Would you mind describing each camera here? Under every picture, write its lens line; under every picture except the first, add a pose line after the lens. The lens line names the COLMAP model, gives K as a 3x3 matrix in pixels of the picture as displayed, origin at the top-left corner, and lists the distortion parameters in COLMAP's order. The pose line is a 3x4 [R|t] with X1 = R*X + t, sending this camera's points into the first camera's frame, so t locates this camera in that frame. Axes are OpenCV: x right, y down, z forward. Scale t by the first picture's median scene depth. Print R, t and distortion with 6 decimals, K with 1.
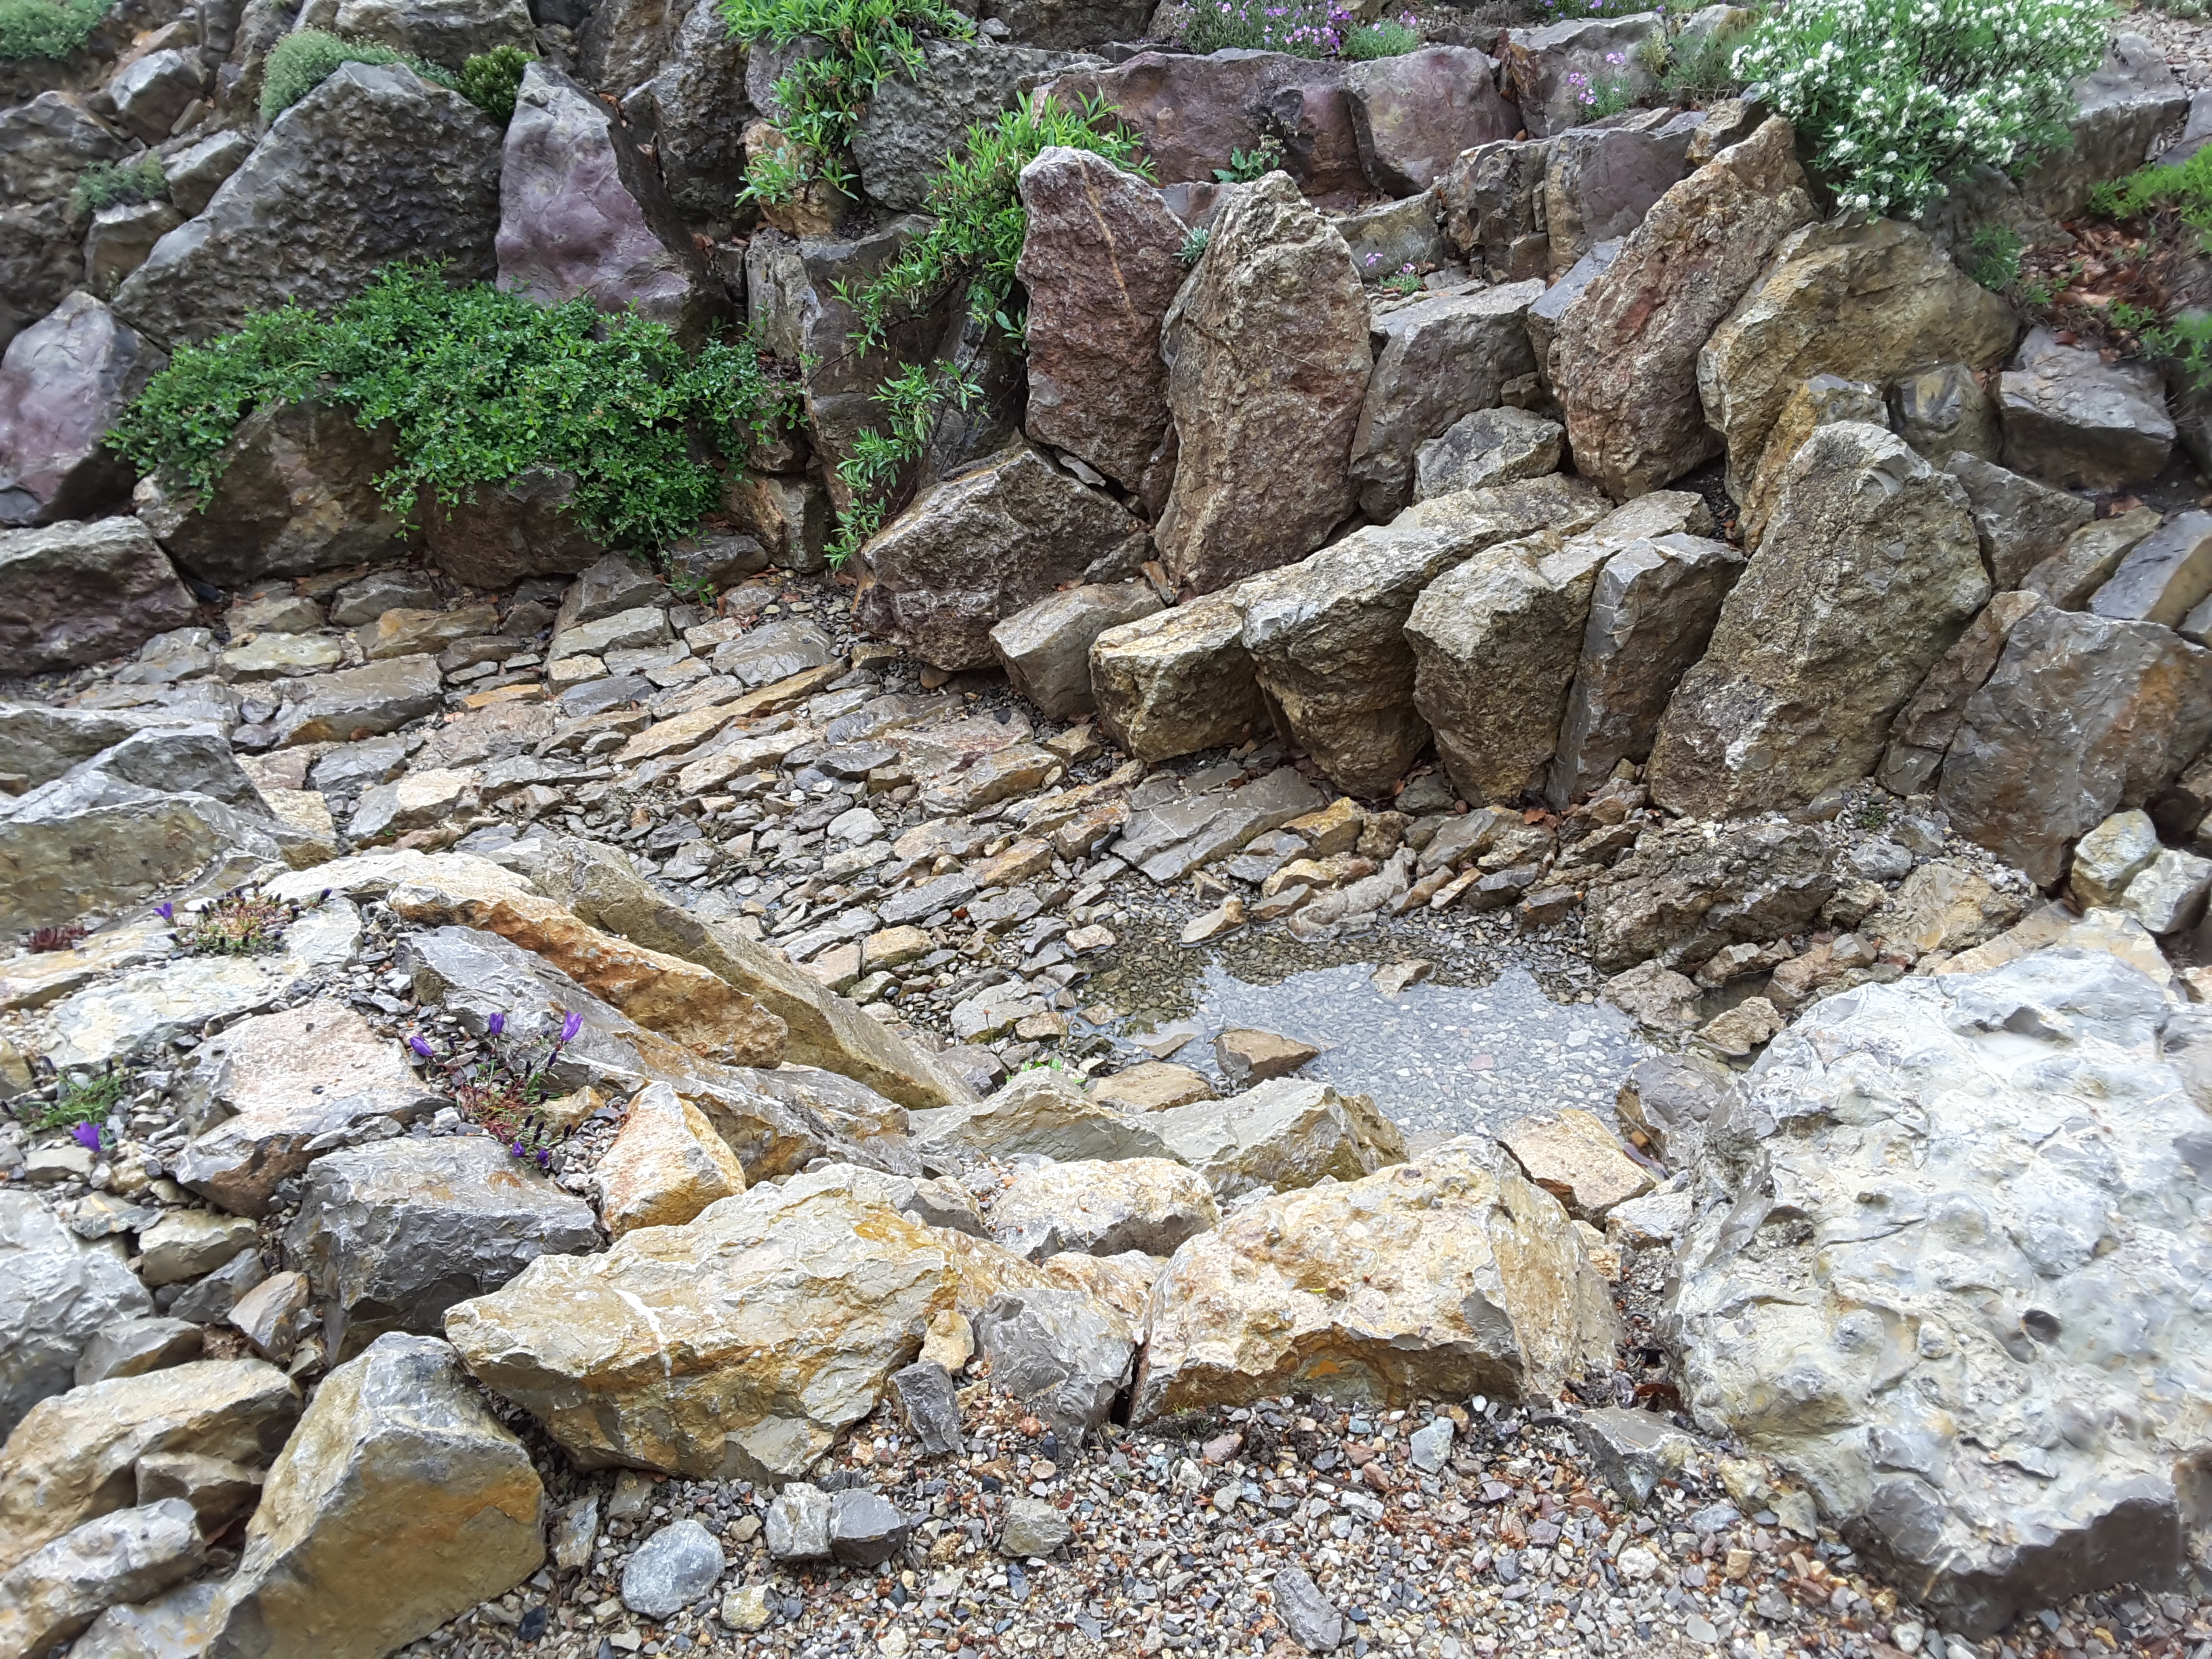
lens RADIAL K [[2010.0, 0, 1106.1], [0, 2010.0, 832.5], [0, 0, 1]] dist [0.071761, 0.000000]
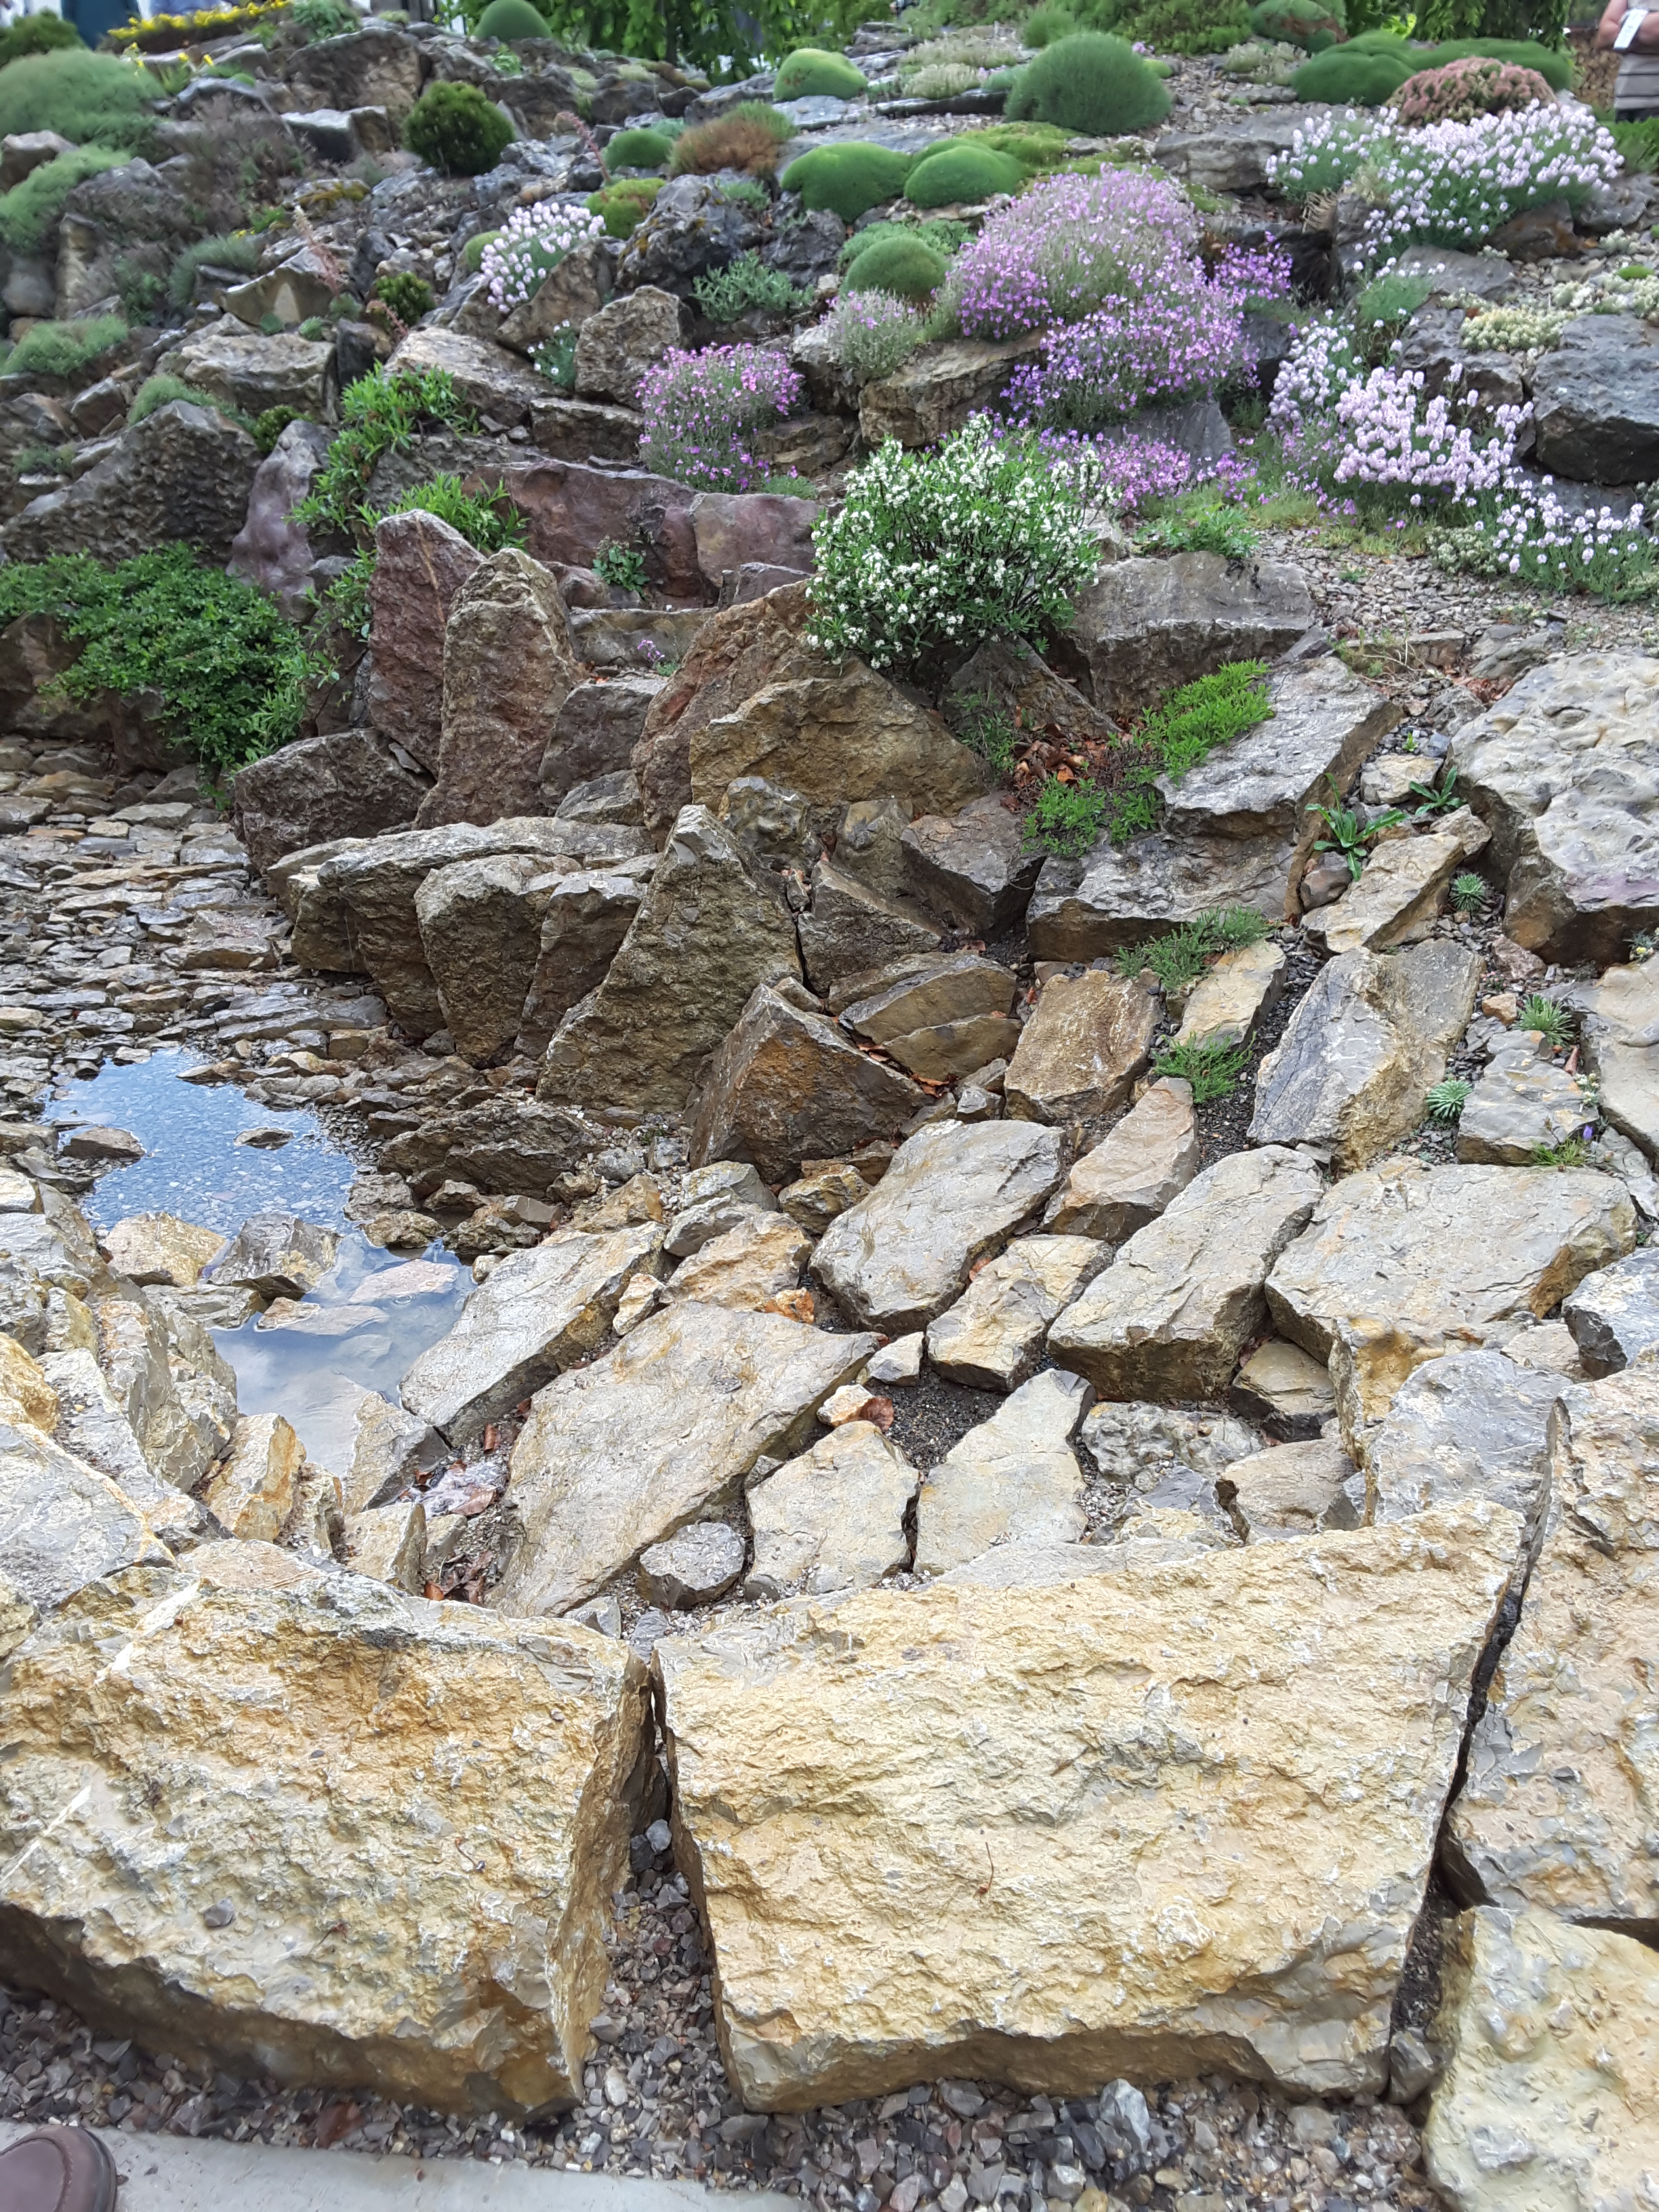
lens RADIAL K [[2010.0, 0, 830.4], [0, 2010.0, 1108.8], [0, 0, 1]] dist [0.071761, 0.000000]
pose [[0.857231, 0.274272, -0.435809, 0.882521], [-0.316031, 0.948426, -0.024748, -0.023402], [0.406545, 0.158944, 0.899699, -0.007003]]
